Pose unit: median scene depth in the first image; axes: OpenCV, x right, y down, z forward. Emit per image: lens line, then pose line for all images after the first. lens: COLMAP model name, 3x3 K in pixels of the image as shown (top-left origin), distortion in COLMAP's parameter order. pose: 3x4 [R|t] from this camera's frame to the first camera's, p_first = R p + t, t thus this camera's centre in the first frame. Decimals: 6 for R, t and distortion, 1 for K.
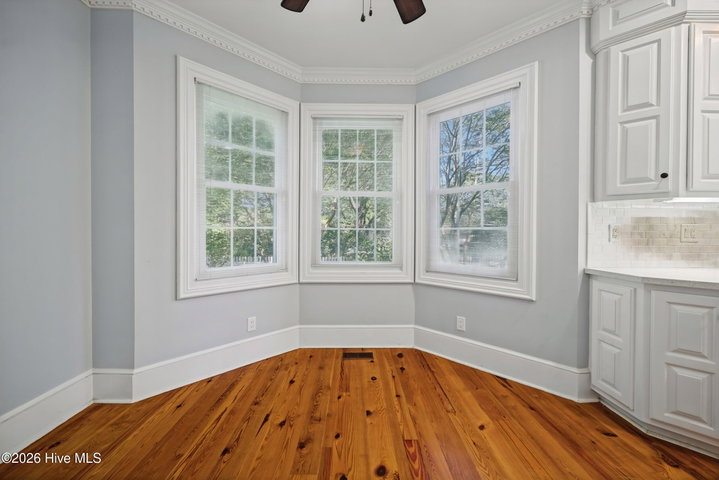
lens RADIAL K [[280.8, 0, 359.7], [0, 280.8, 236.5], [0, 0, 1]] dist [0.001317, 0.000239]
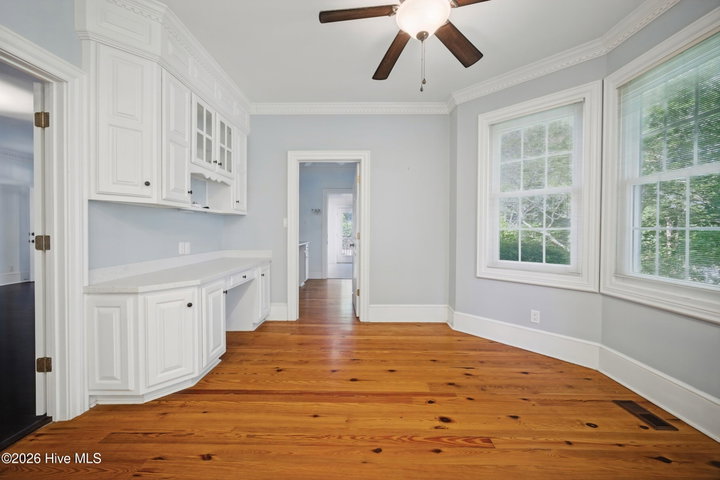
lens RADIAL K [[281.2, 0, 360.2], [0, 281.2, 236.5], [0, 0, 1]] dist [0.001317, 0.000239]
pose [[-0.021263, 0.014108, -0.999674, 0.873863], [-0.015930, 0.999769, 0.014449, -0.007485], [0.999647, 0.016232, -0.021034, 0.405171]]
